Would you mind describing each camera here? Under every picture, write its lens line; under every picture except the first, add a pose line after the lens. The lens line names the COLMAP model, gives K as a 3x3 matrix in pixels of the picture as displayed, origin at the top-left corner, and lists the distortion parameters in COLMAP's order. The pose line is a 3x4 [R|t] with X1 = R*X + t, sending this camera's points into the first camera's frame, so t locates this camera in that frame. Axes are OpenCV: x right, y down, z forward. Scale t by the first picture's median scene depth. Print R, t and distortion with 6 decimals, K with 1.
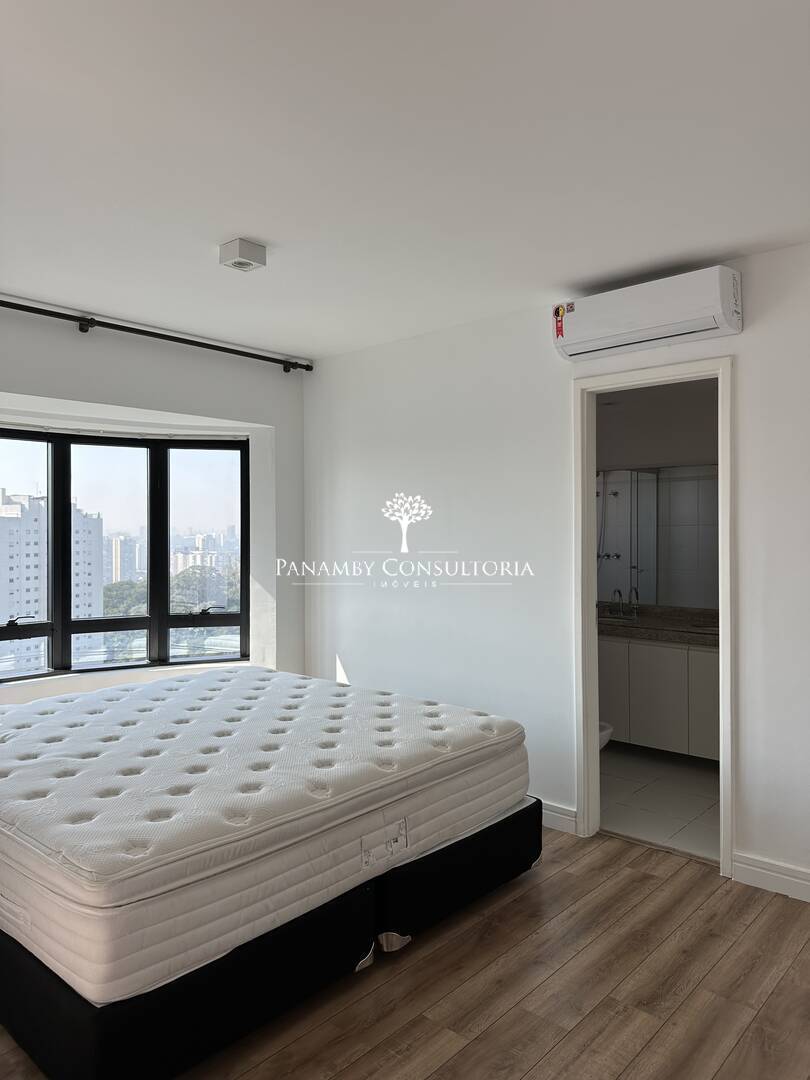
lens RADIAL K [[775.9, 0, 407.7], [0, 775.9, 519.6], [0, 0, 1]] dist [0.000528, -0.027873]
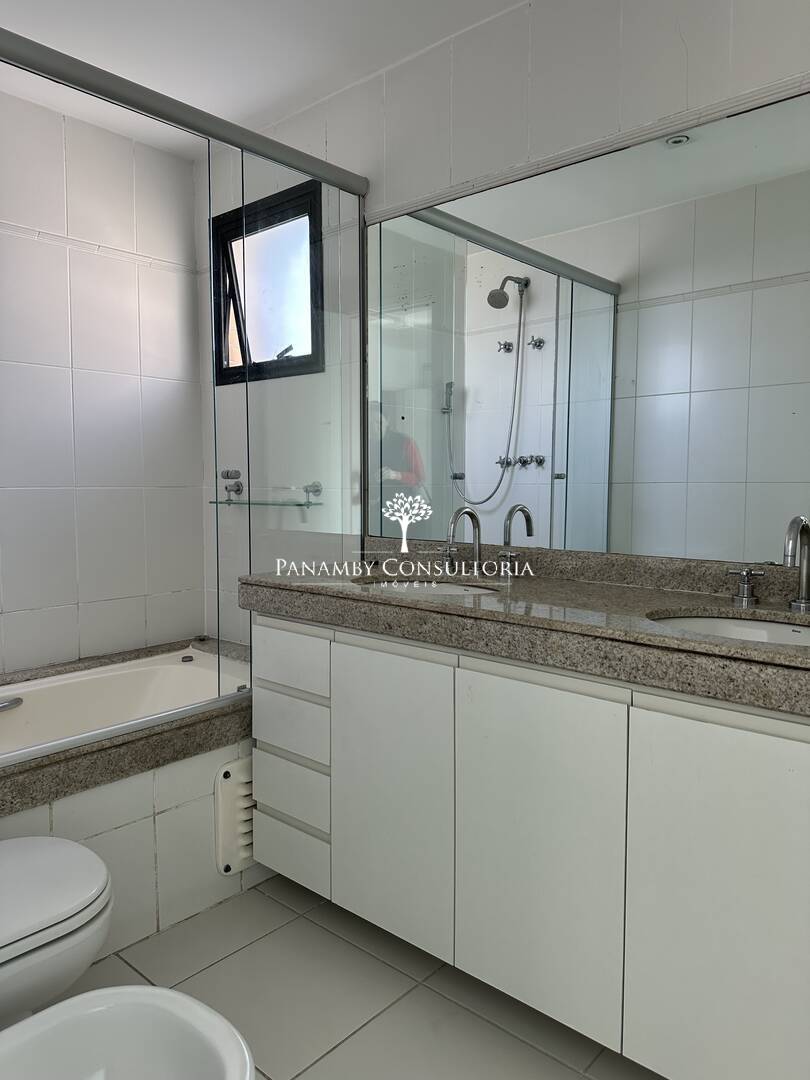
lens RADIAL K [[760.5, 0, 405.0], [0, 760.5, 540.0], [0, 0, 1]] dist [0.123275, -0.180128]
pose [[0.999982, 0.004882, -0.003426, 0.193082], [-0.004535, 0.995493, 0.094727, 0.055872], [0.003873, -0.094710, 0.995497, 0.498535]]
